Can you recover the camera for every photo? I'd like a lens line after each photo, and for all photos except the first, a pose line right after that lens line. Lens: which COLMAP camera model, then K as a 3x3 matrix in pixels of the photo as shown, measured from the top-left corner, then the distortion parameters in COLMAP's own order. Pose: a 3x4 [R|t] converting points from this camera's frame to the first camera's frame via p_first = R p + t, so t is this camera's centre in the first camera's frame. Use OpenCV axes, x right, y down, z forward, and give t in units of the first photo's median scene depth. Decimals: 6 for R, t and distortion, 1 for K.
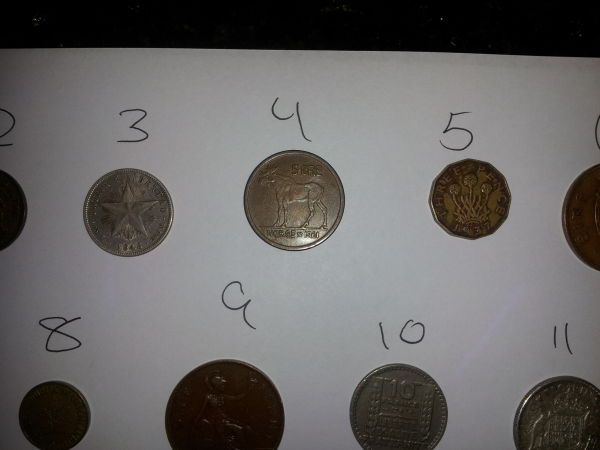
lens RADIAL K [[446.7, 0, 300.7], [0, 446.7, 236.4], [0, 0, 1]] dist [0.026606, -0.092180]
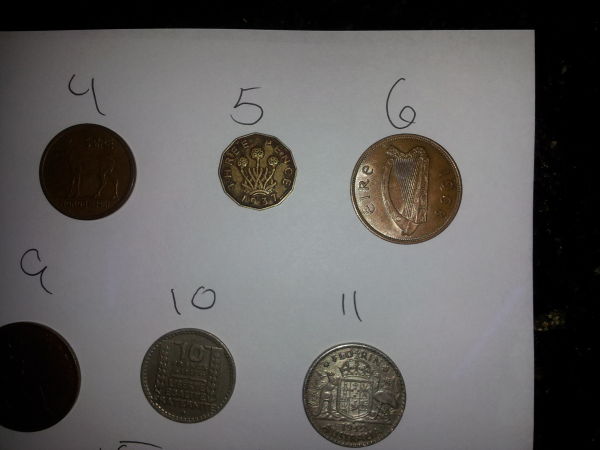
lens RADIAL K [[446.7, 0, 287.2], [0, 446.7, 224.2], [0, 0, 1]] dist [0.026606, -0.092180]
pose [[0.999969, 0.003512, -0.007031, 0.455741], [-0.003425, 0.999917, 0.012420, 0.026692], [0.007074, -0.012395, 0.999898, -0.043791]]
